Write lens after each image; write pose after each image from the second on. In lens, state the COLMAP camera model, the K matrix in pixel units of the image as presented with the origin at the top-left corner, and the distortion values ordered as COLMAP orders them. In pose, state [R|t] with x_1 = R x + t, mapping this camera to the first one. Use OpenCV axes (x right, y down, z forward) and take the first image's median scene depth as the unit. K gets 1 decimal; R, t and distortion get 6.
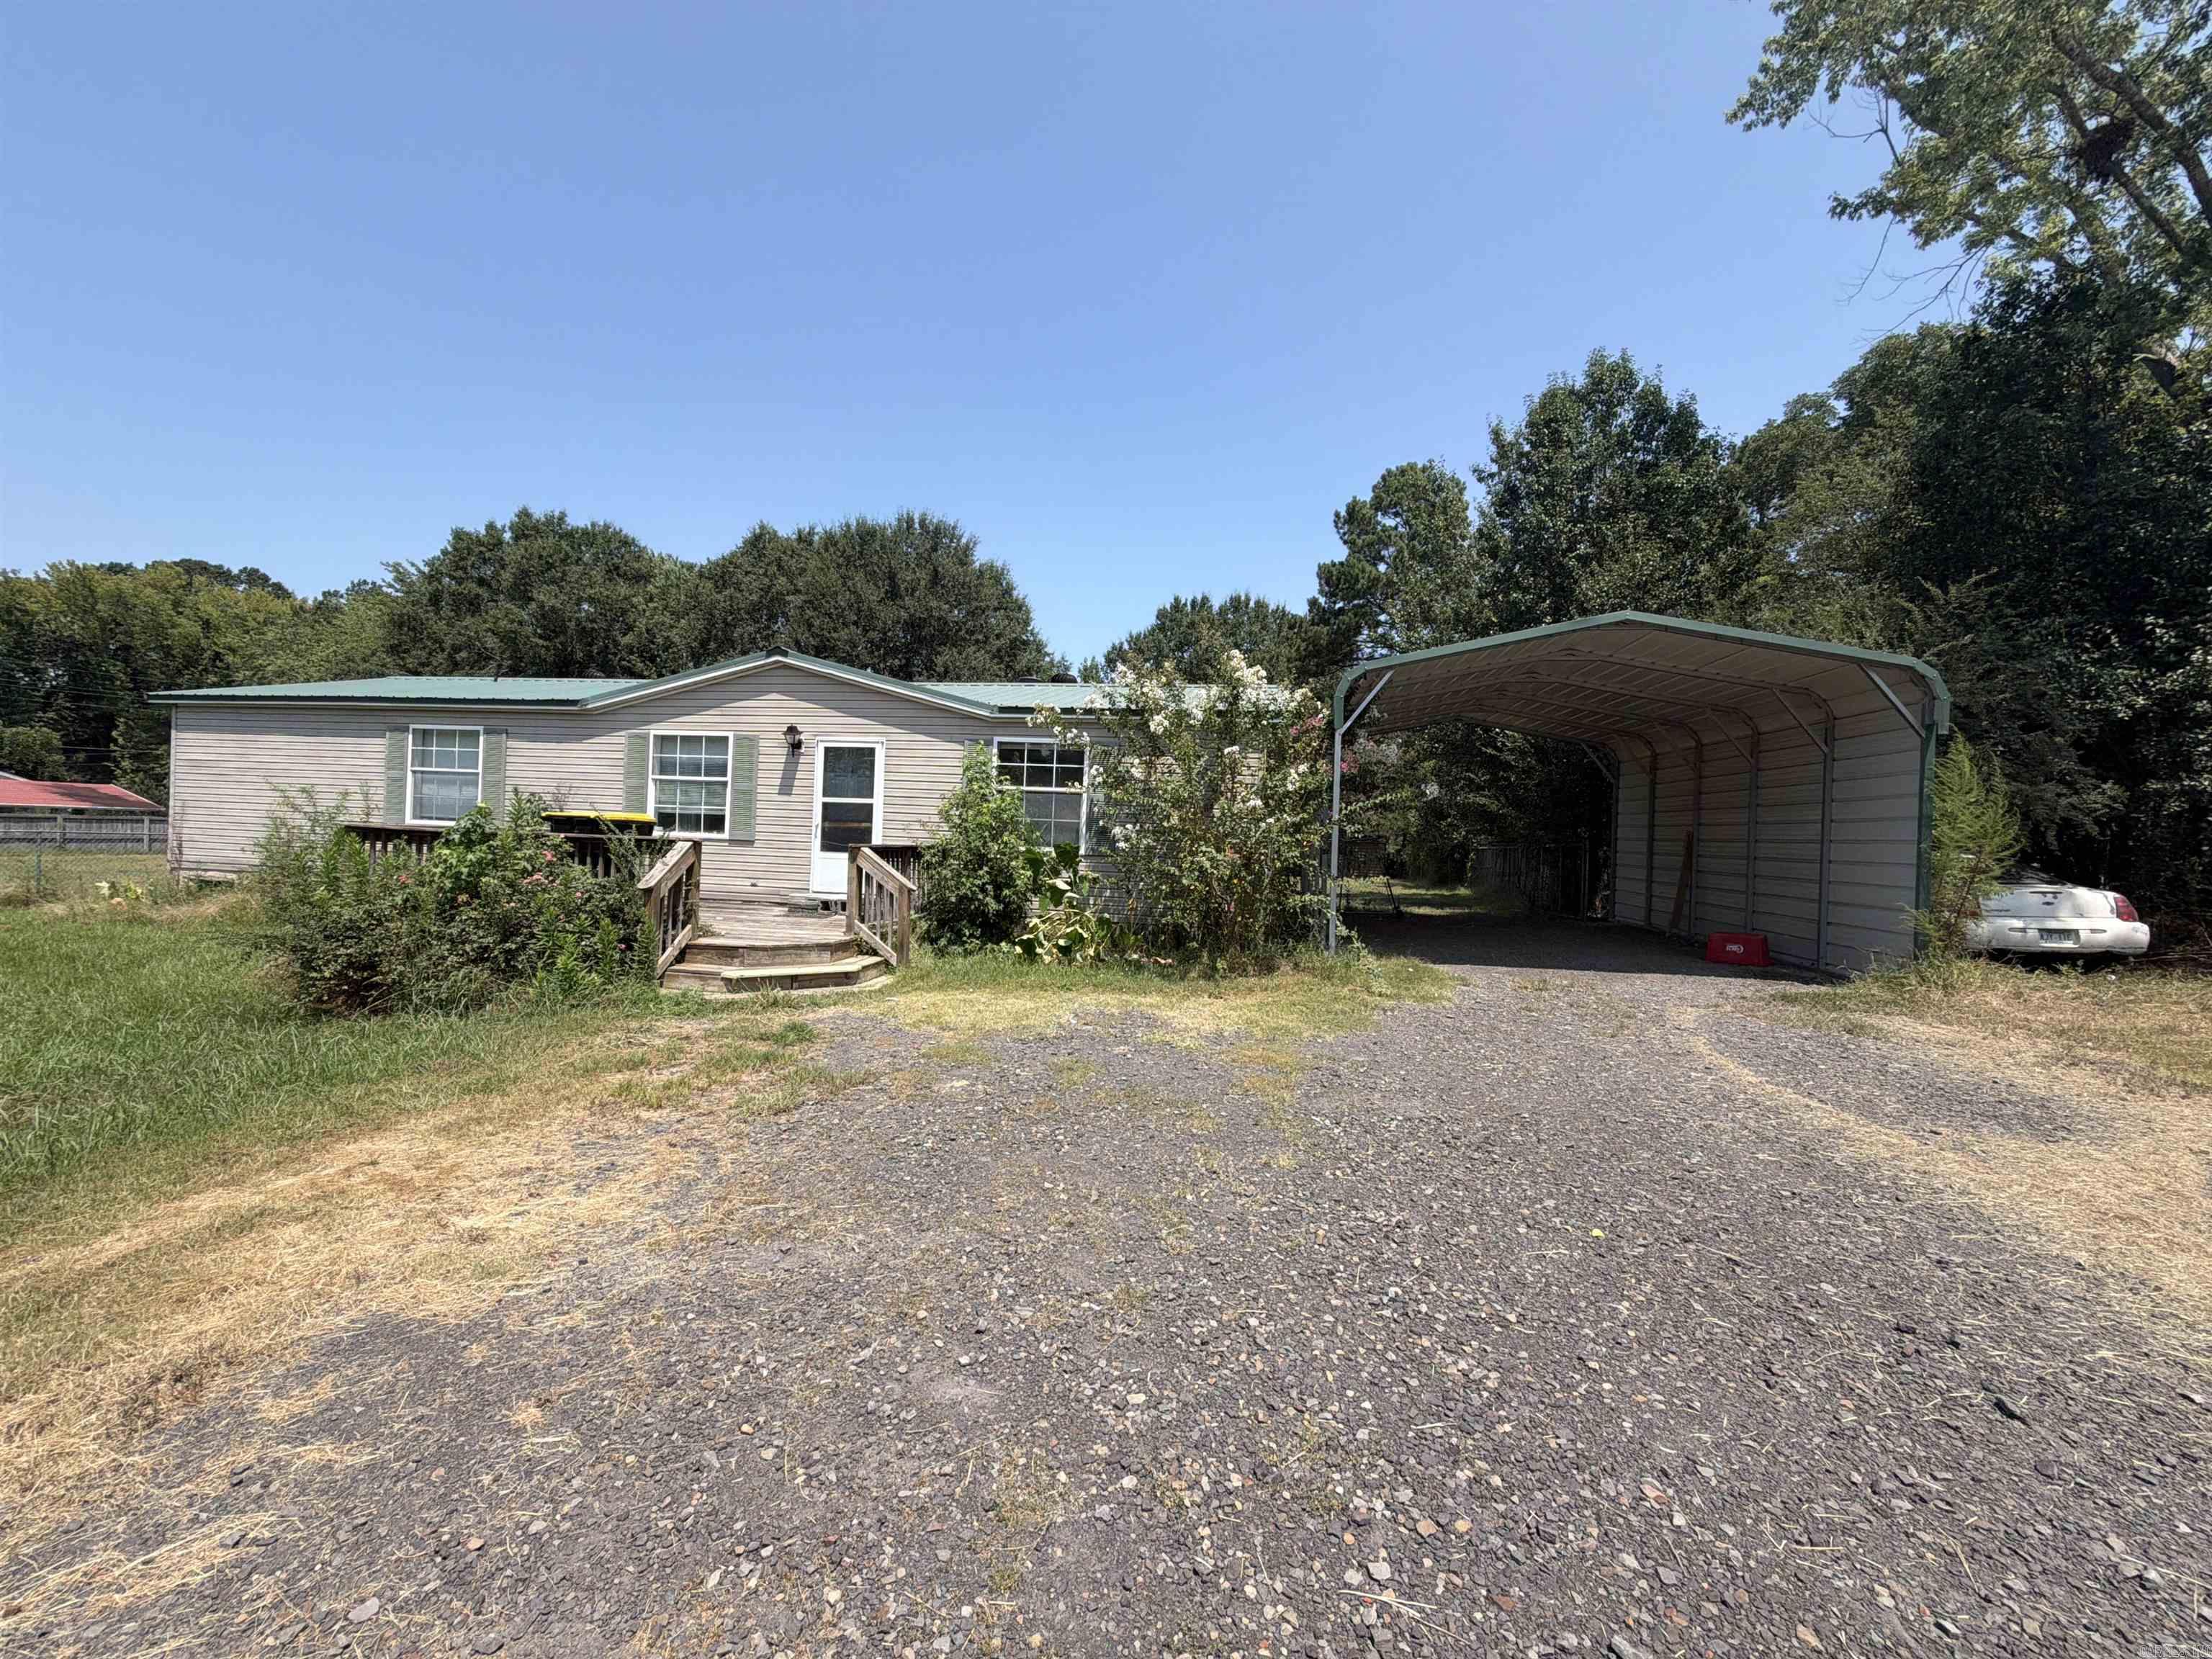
lens RADIAL K [[879.5, 0, 1108.0], [0, 879.5, 820.0], [0, 0, 1]] dist [-0.000545, 0.000981]
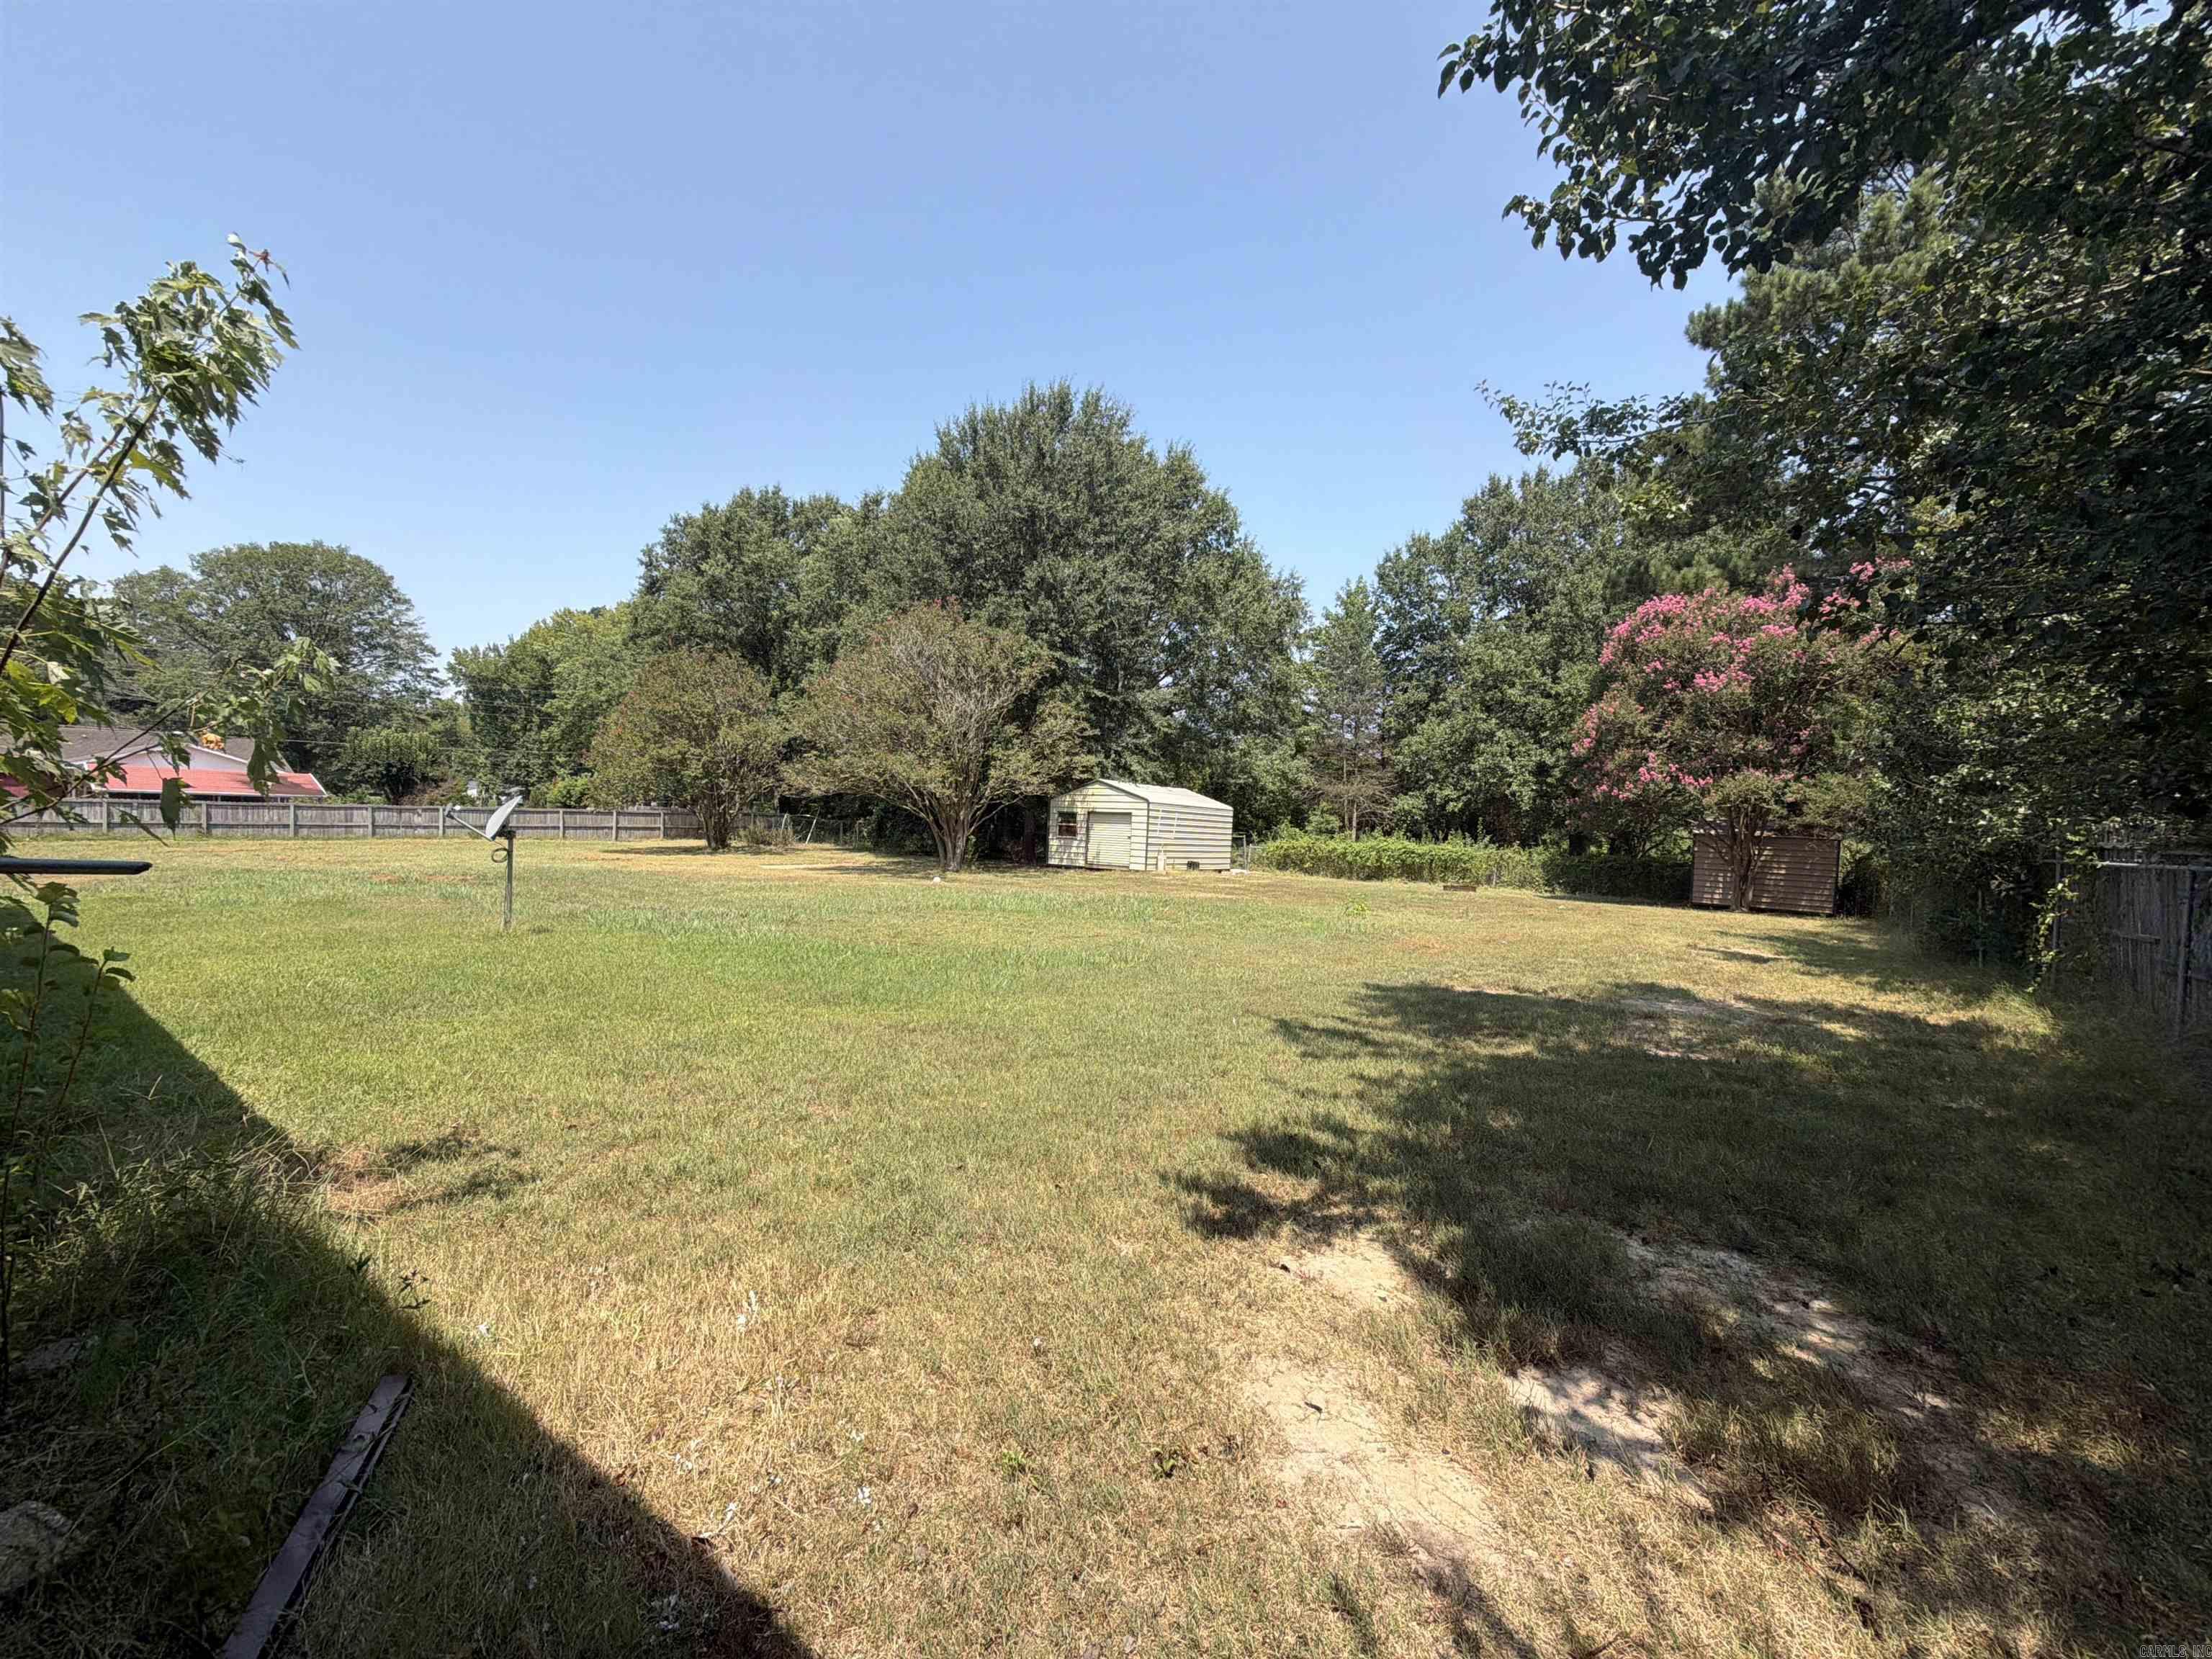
lens RADIAL K [[879.5, 0, 1110.7], [0, 879.5, 824.9], [0, 0, 1]] dist [-0.000545, 0.000981]
pose [[0.900644, 0.001986, -0.434554, 0.813074], [0.005287, 0.999865, 0.015527, 0.038951], [0.434526, -0.016282, 0.900512, 1.900973]]
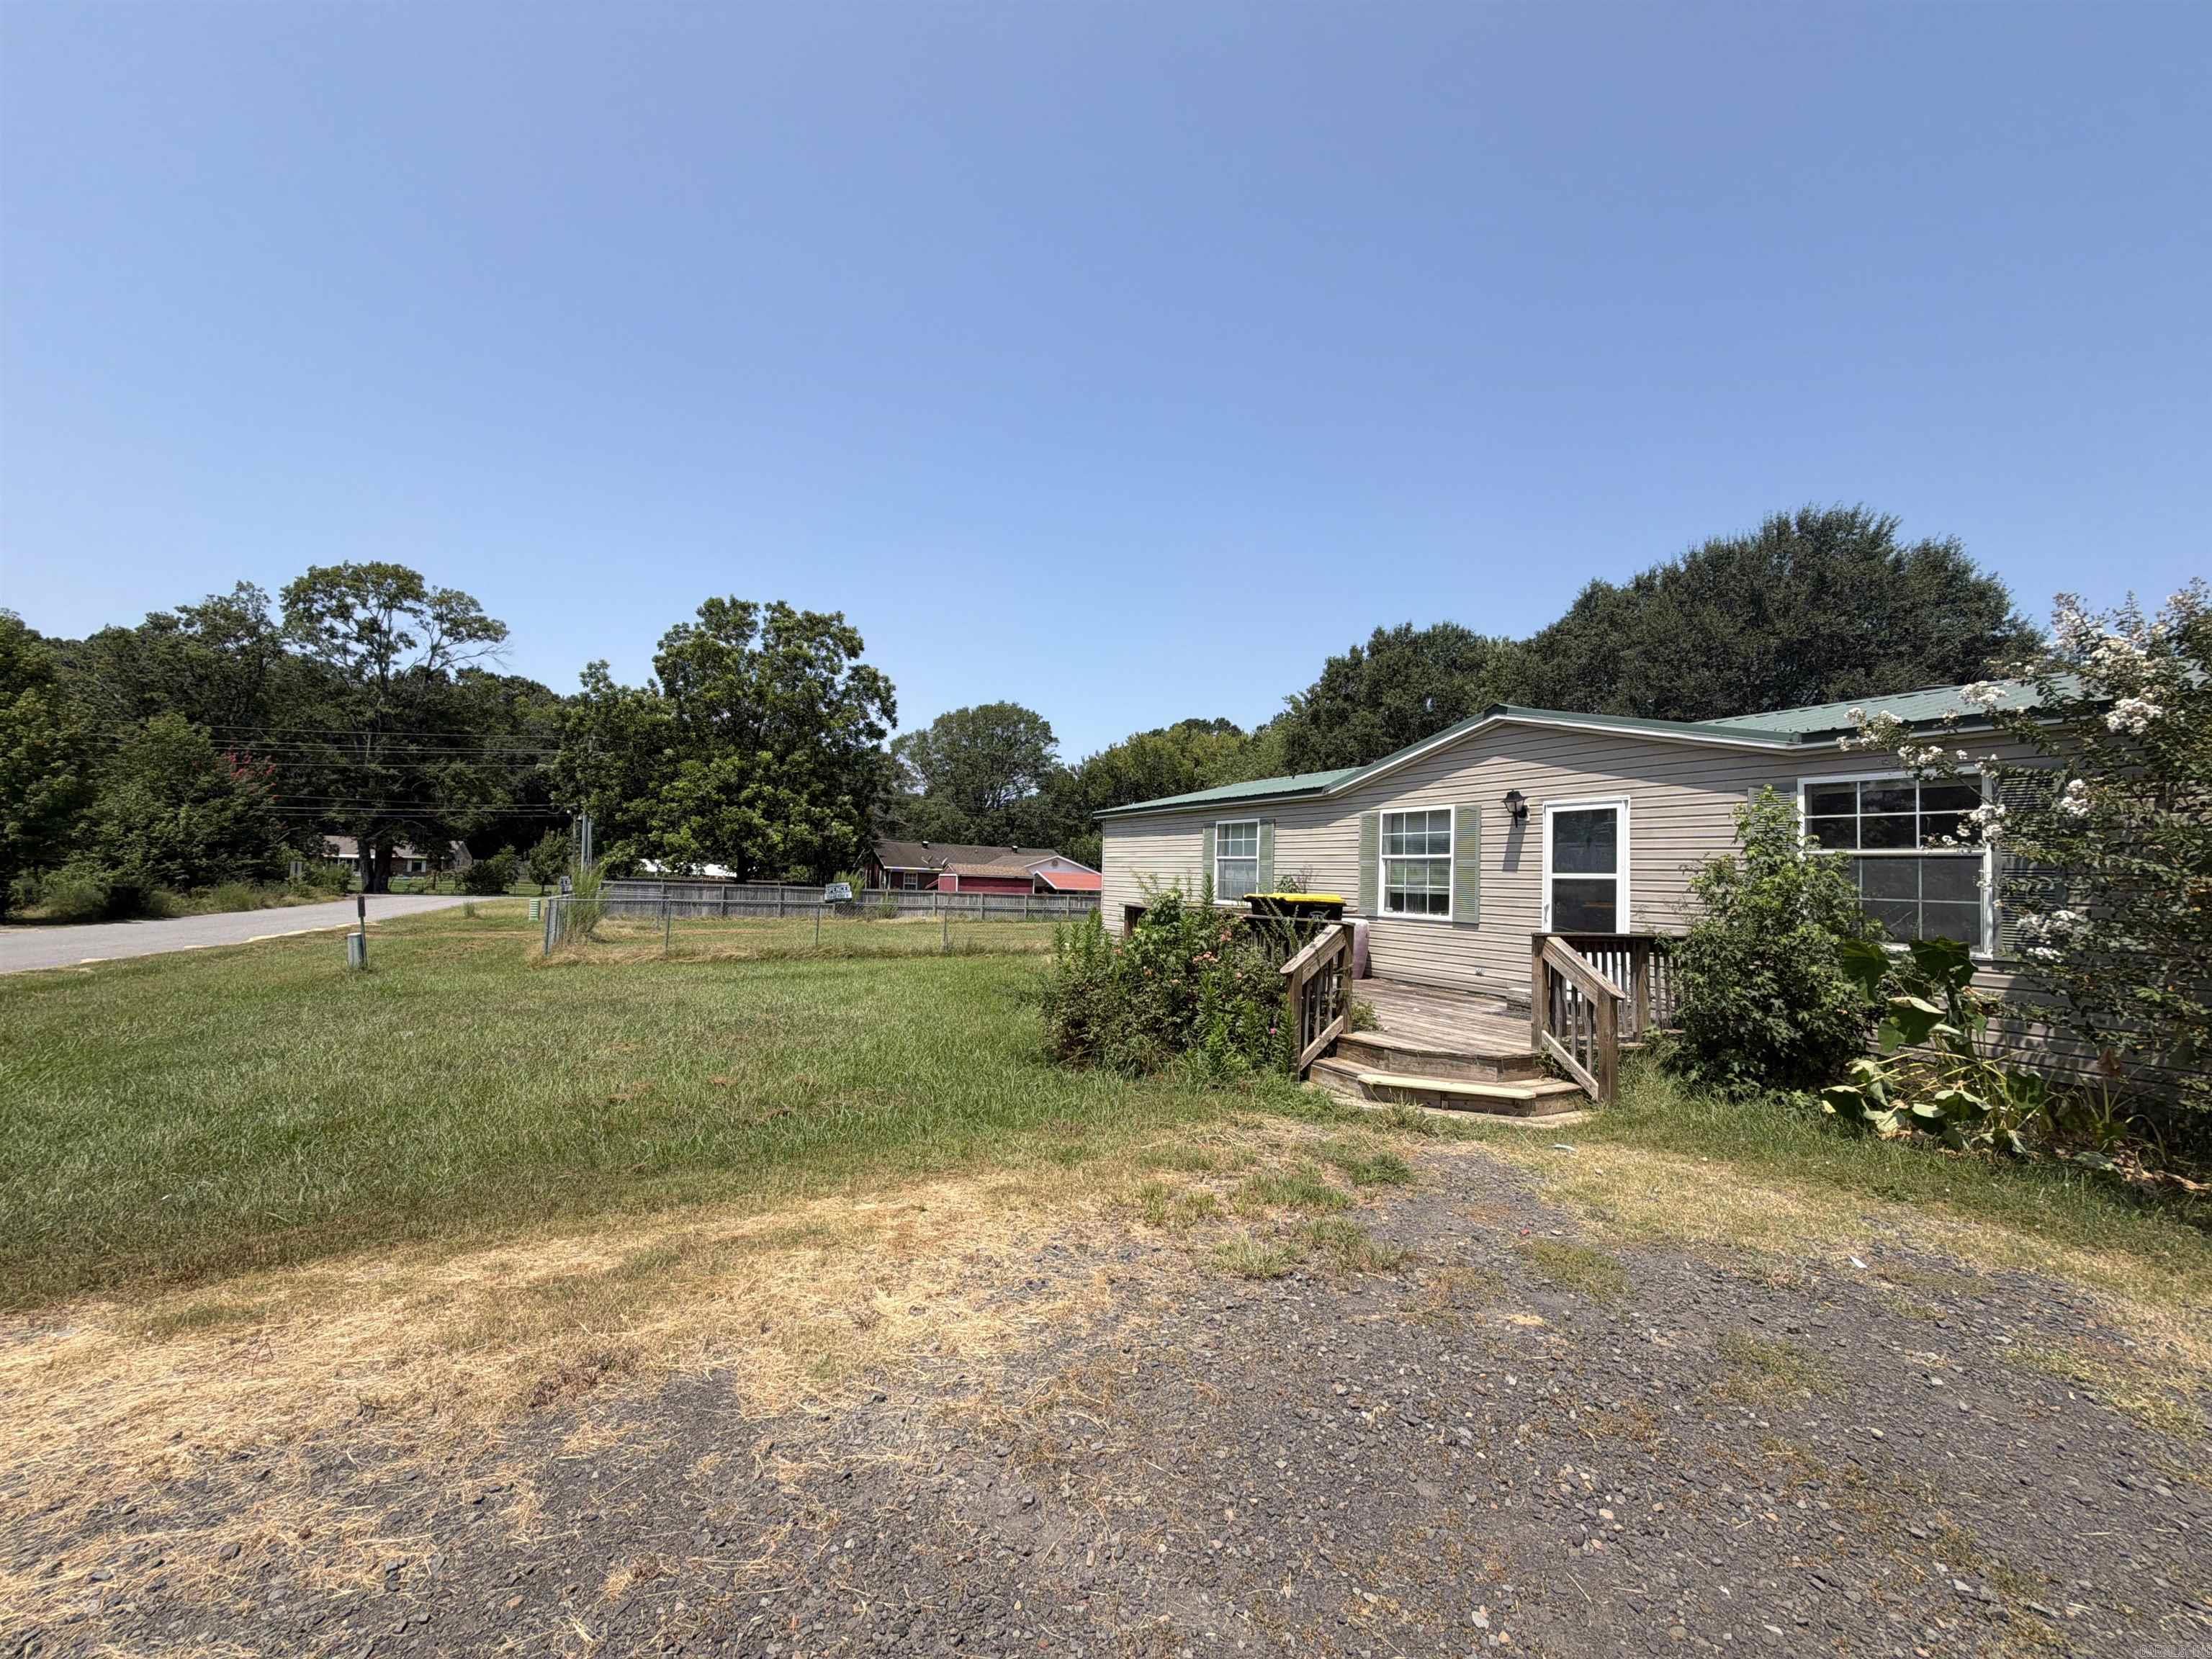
lens RADIAL K [[879.5, 0, 1099.7], [0, 879.5, 833.9], [0, 0, 1]] dist [-0.000545, 0.000981]
pose [[0.610050, -0.059197, -0.790149, 0.074906], [0.001322, 0.997280, -0.073694, -0.002234], [0.792362, 0.043912, 0.608469, 0.157606]]
